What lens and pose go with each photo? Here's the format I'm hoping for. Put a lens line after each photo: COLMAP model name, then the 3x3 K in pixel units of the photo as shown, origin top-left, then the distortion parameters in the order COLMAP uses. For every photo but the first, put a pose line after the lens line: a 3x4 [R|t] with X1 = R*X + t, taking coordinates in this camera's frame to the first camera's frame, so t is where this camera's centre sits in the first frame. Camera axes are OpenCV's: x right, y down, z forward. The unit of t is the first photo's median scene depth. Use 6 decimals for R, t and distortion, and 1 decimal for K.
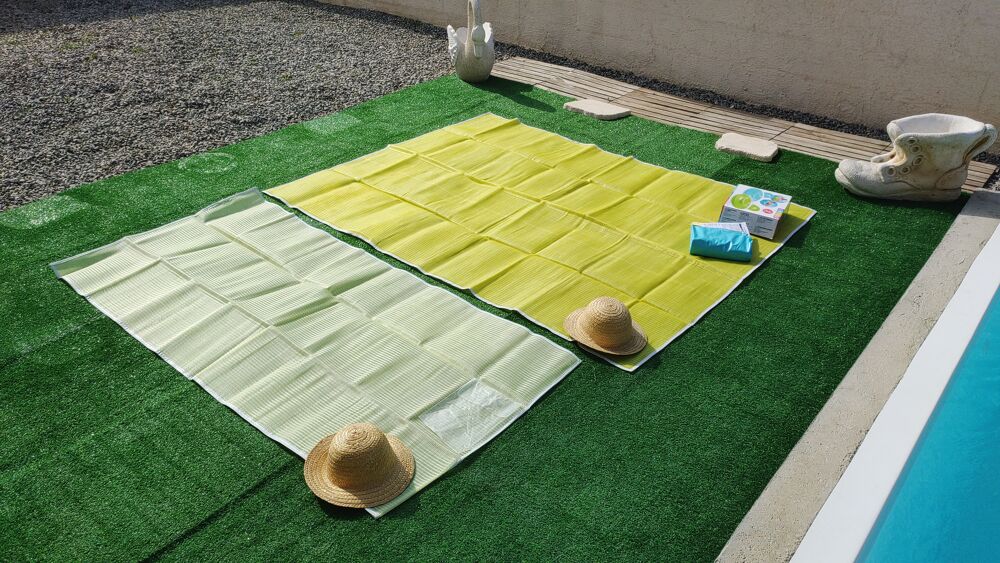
lens RADIAL K [[793.4, 0, 500.0], [0, 793.4, 281.5], [0, 0, 1]] dist [0.077674, -0.099846]
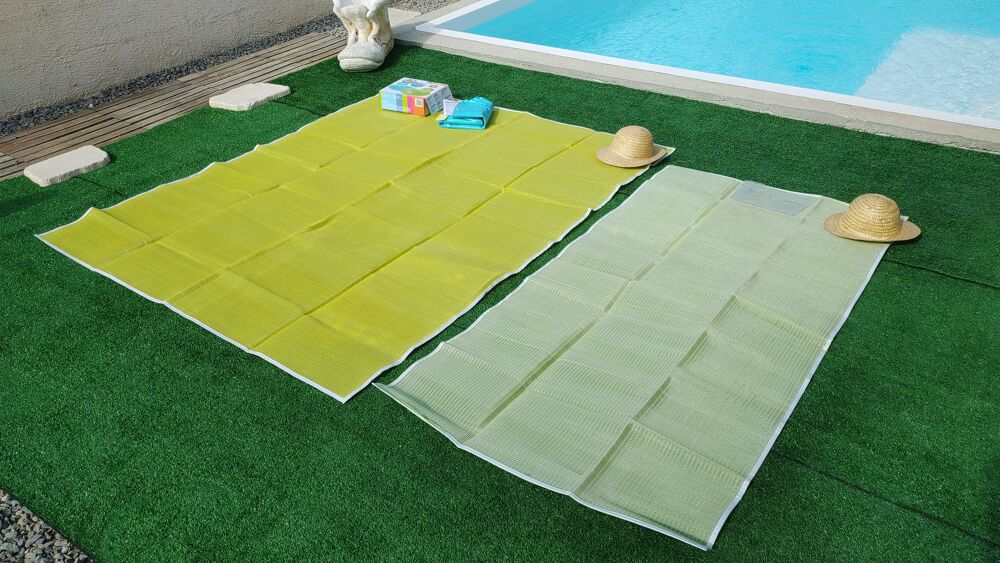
lens RADIAL K [[793.4, 0, 500.0], [0, 793.4, 281.5], [0, 0, 1]] dist [0.077674, -0.099846]
pose [[-0.087342, -0.548317, 0.831697, -0.619144], [0.527386, 0.682839, 0.505563, -0.336984], [-0.845124, 0.482782, 0.229535, 0.625611]]
